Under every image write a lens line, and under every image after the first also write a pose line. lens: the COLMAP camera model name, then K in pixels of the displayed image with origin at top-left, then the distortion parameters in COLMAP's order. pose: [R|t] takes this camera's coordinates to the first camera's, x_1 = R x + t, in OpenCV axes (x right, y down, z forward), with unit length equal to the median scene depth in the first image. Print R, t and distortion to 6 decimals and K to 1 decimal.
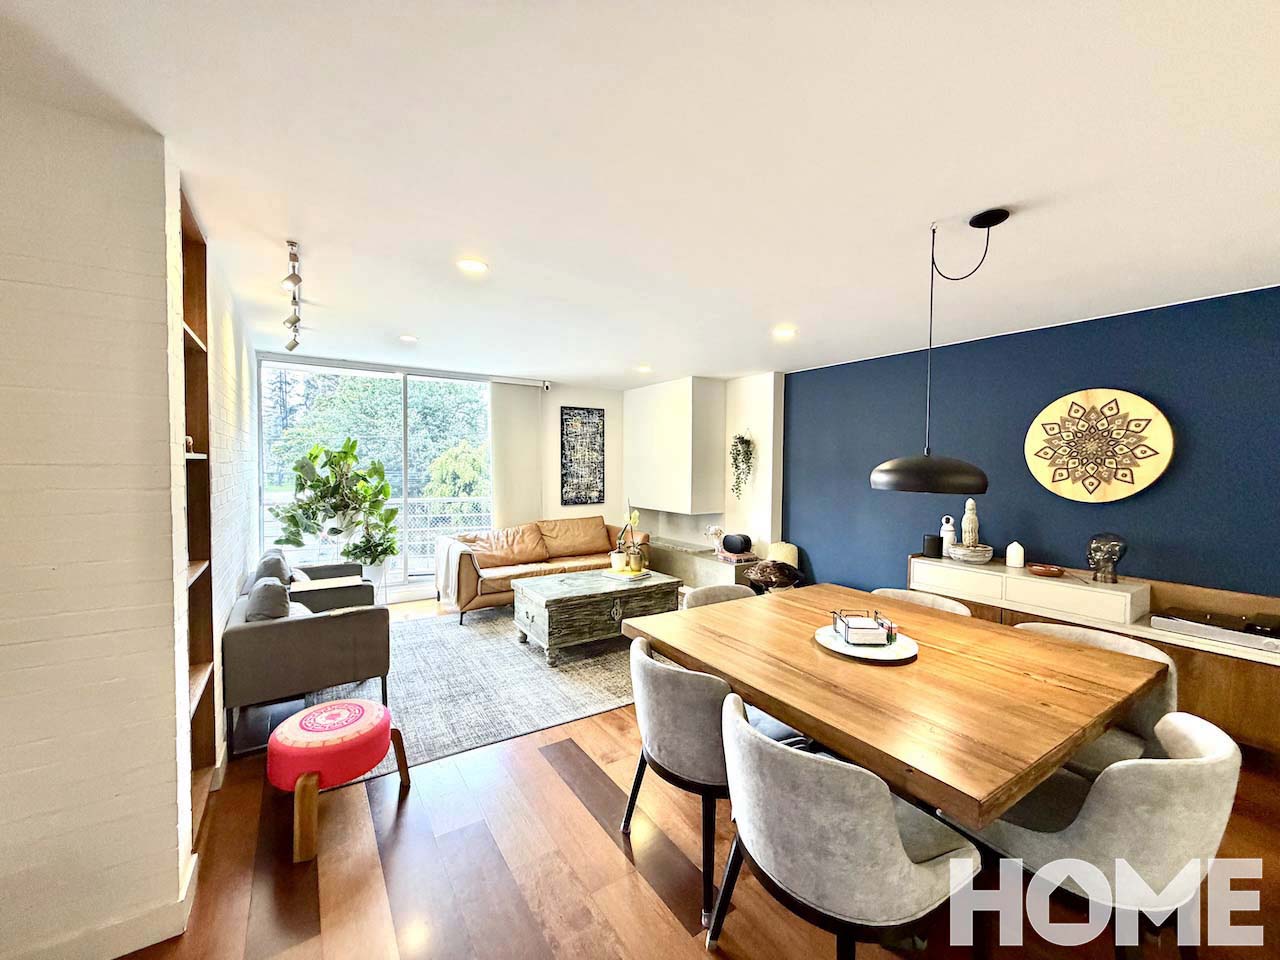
lens RADIAL K [[509.0, 0, 634.0], [0, 509.0, 479.9], [0, 0, 1]] dist [0.001572, 0.000058]
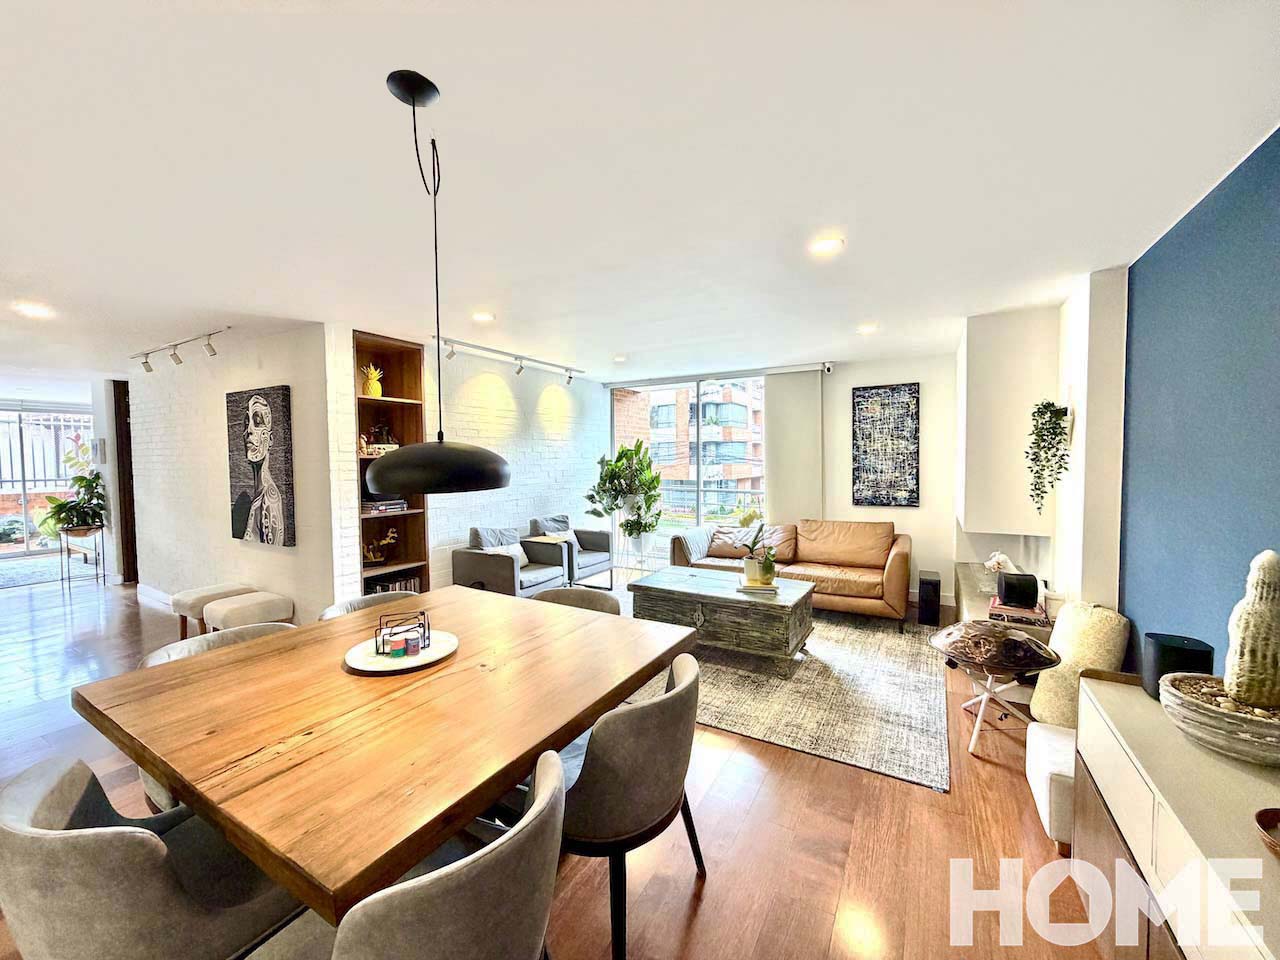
lens RADIAL K [[509.0, 0, 636.1], [0, 509.0, 477.2], [0, 0, 1]] dist [0.001572, 0.000058]
pose [[0.448950, 0.020545, -0.893321, 0.795174], [-0.016796, 0.999753, 0.014552, -0.005171], [0.893399, 0.008471, 0.449184, 0.527821]]
